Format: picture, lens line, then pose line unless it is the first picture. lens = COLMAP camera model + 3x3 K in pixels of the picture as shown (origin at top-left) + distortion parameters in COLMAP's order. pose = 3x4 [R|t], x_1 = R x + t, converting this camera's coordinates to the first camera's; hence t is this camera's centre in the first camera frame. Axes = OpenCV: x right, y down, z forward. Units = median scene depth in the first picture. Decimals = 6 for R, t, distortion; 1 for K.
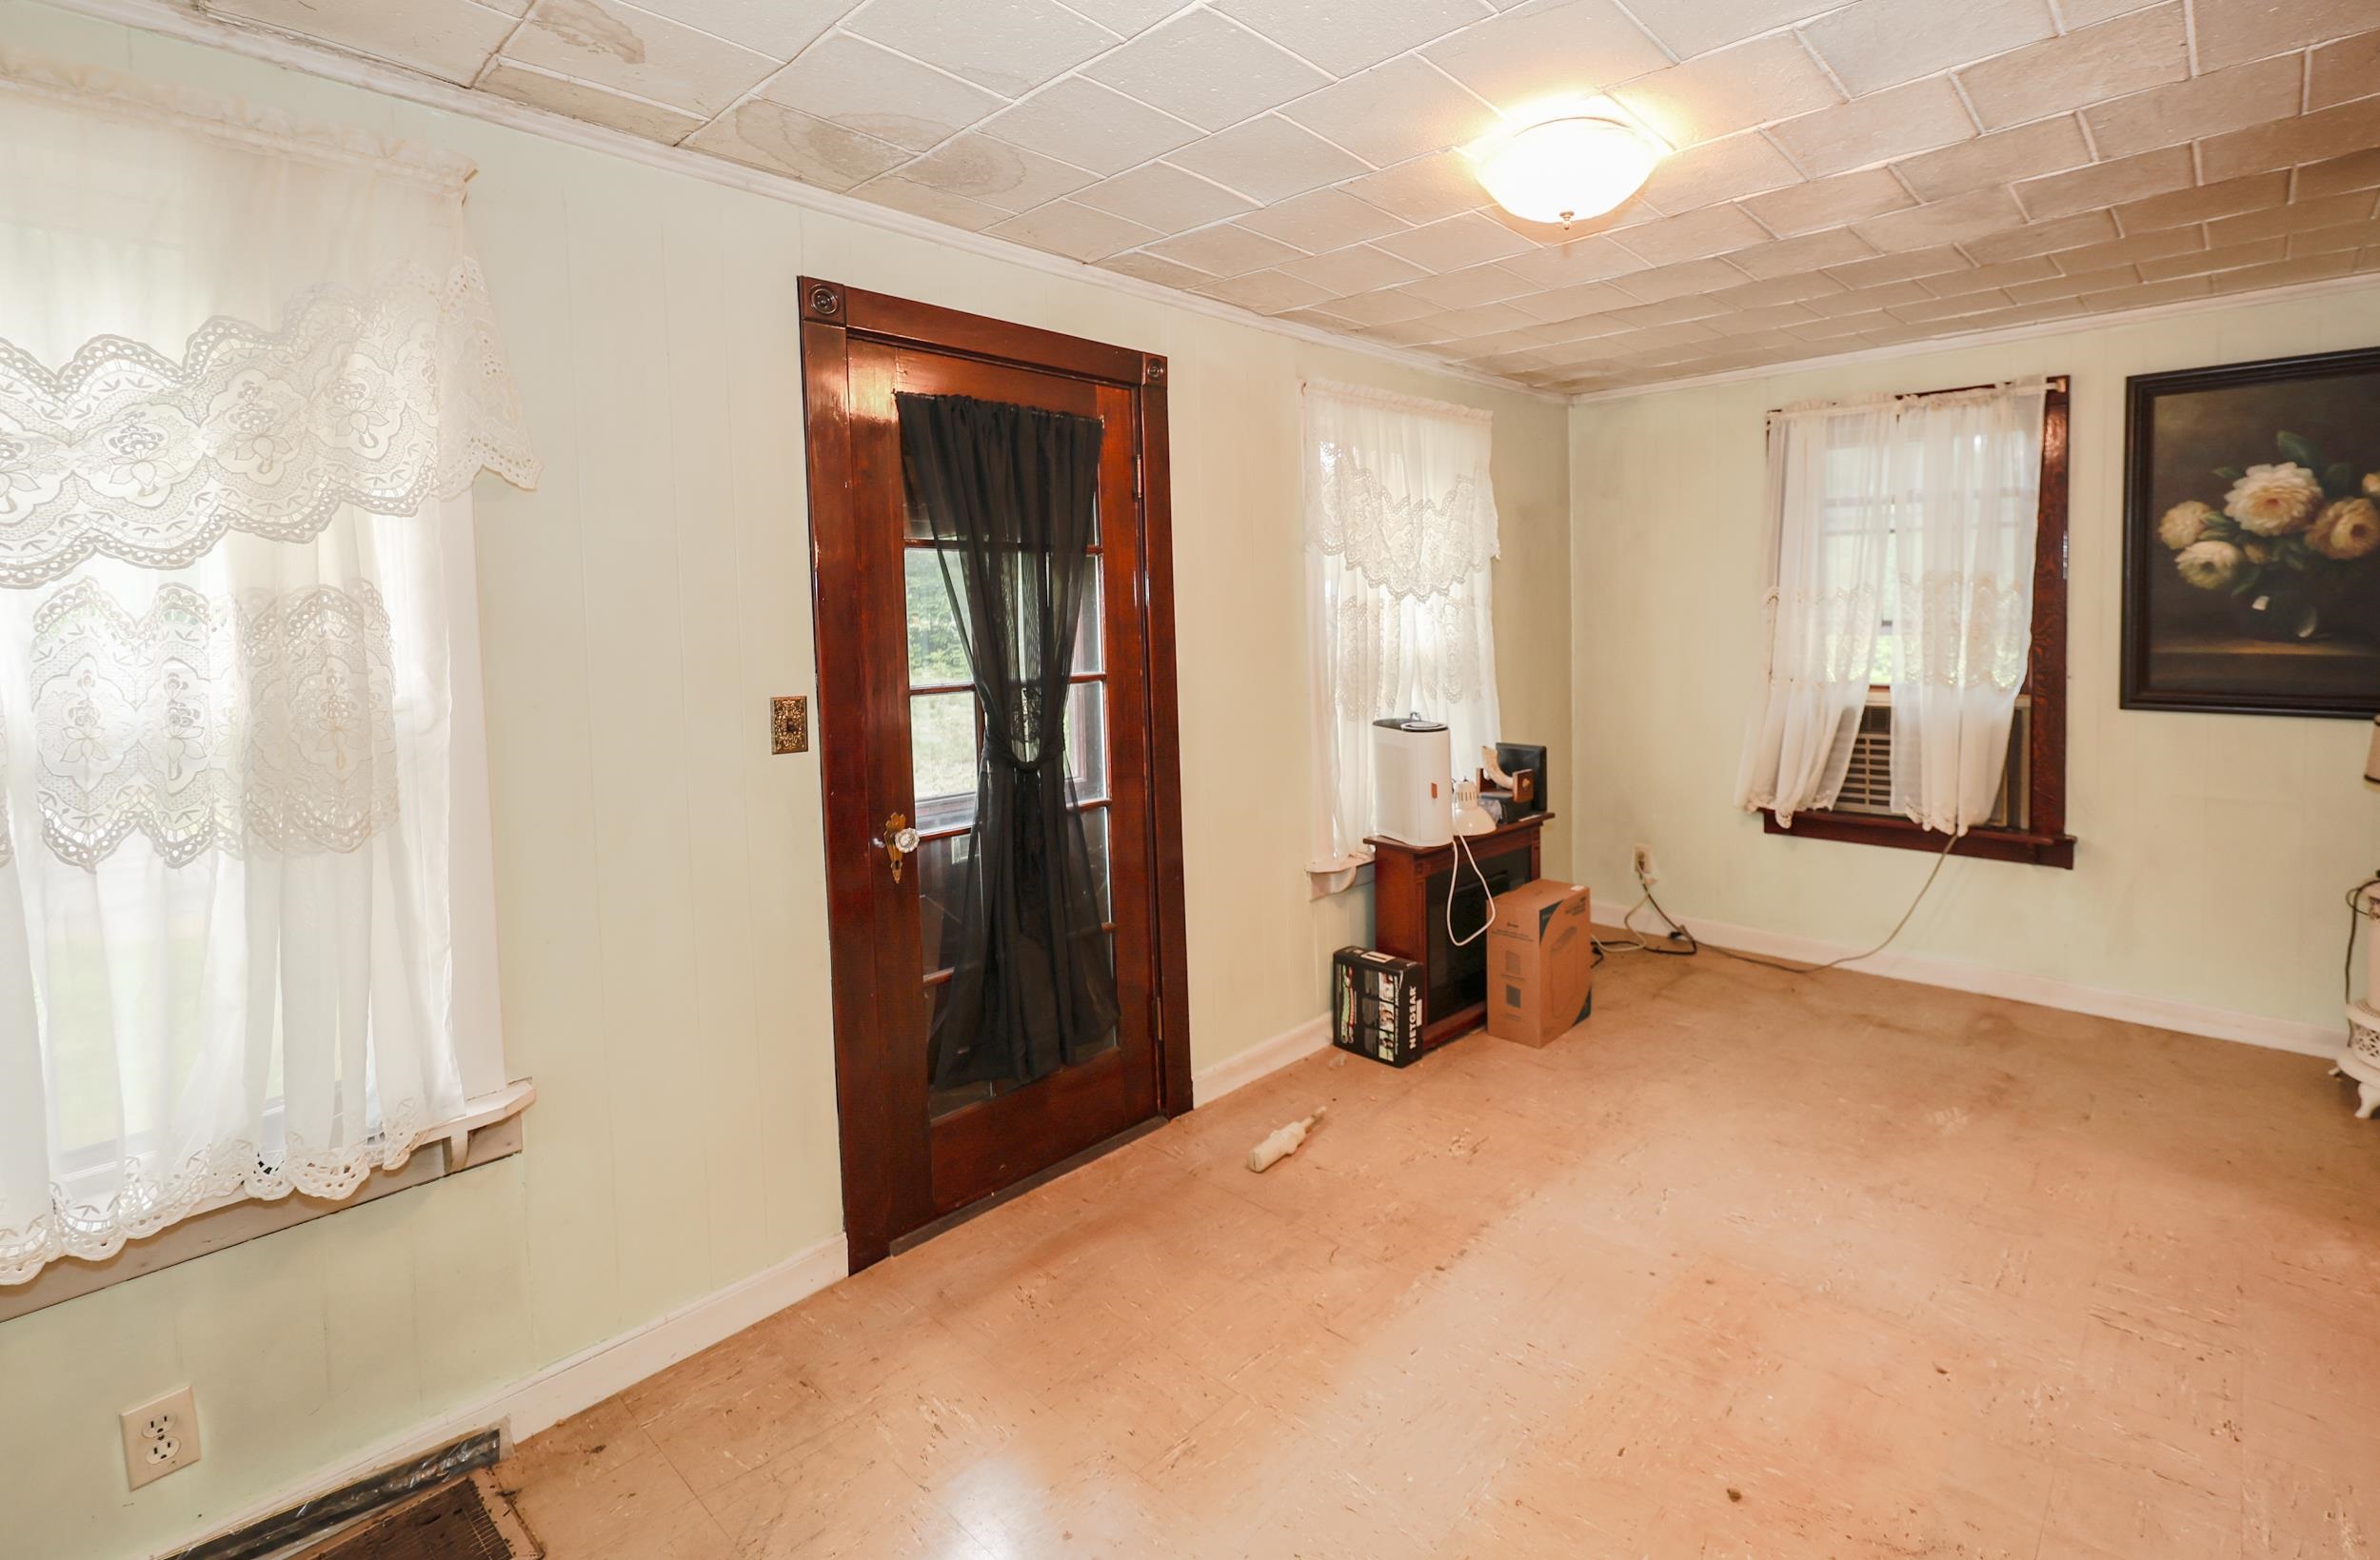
lens RADIAL K [[1325.2, 0, 1191.3], [0, 1325.2, 648.9], [0, 0, 1]] dist [0.002906, 0.001657]
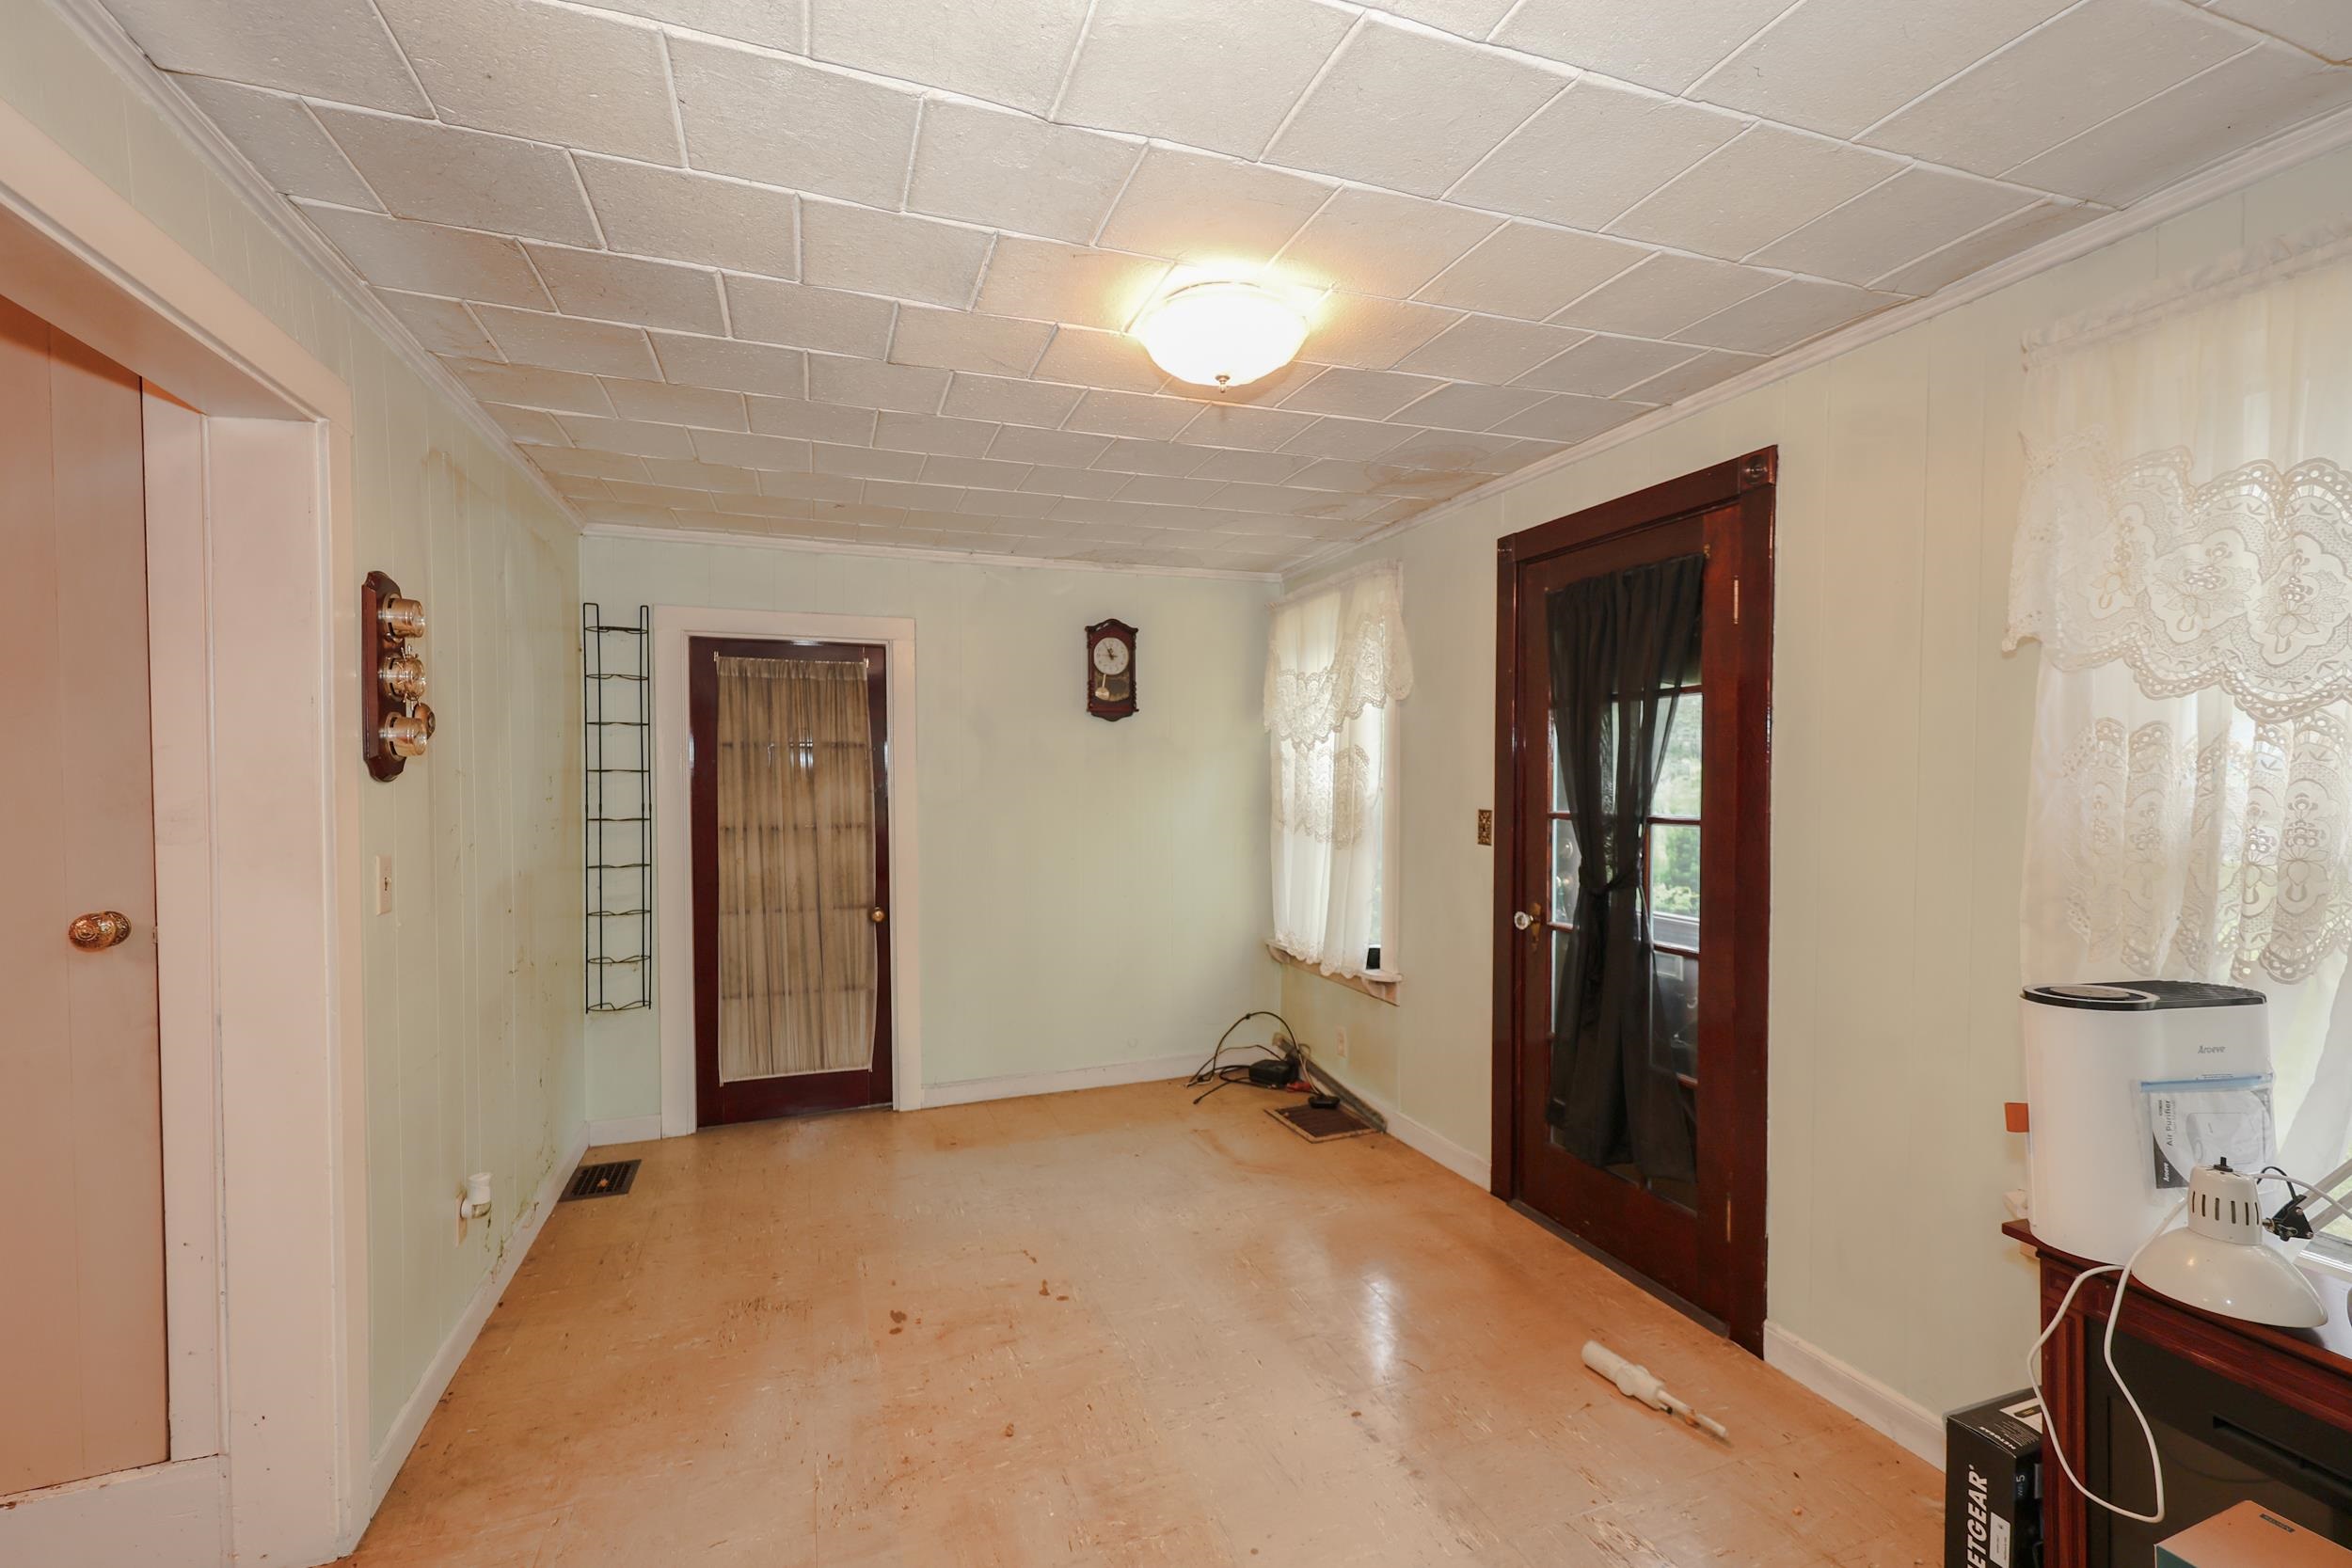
lens RADIAL K [[983.0, 0, 1167.3], [0, 983.0, 784.4], [0, 0, 1]] dist [0.001247, -0.000222]
pose [[-0.503762, 0.035175, -0.863126, 0.817410], [-0.007358, 0.998960, 0.045006, -0.039295], [0.863811, 0.029023, -0.502979, 1.140105]]
